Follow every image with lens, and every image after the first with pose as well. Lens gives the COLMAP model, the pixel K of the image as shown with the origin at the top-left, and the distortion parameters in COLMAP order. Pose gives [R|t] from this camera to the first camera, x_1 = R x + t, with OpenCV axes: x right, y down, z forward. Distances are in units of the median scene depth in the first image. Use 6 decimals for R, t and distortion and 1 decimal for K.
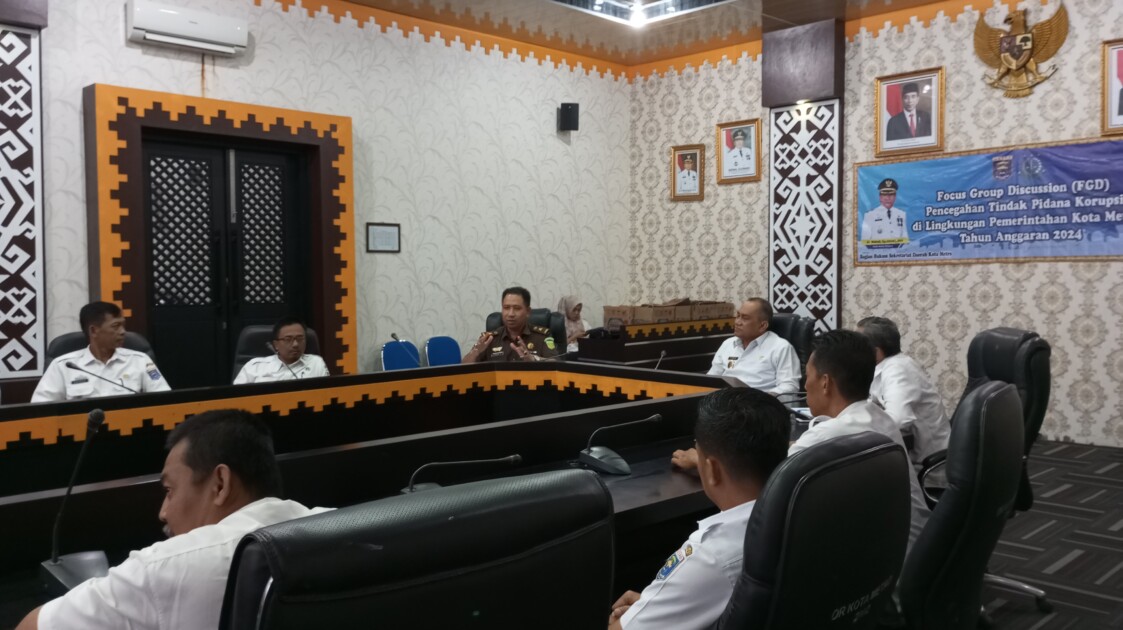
lens RADIAL K [[894.1, 0, 575.1], [0, 894.1, 318.8], [0, 0, 1]] dist [0.012528, -0.036463]
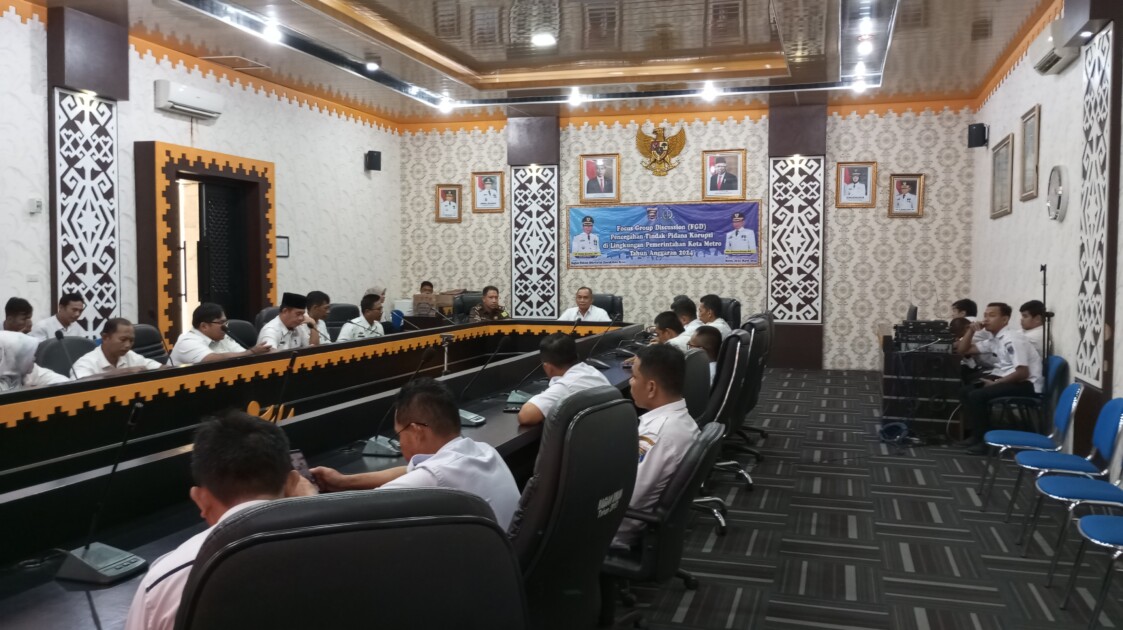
lens RADIAL K [[894.1, 0, 561.8], [0, 894.1, 314.9], [0, 0, 1]] dist [0.012528, -0.036463]
pose [[0.875650, -0.019624, 0.482548, -0.522137], [0.018503, 0.999804, 0.007082, 0.014891], [-0.482592, 0.002727, 0.875841, -0.453623]]
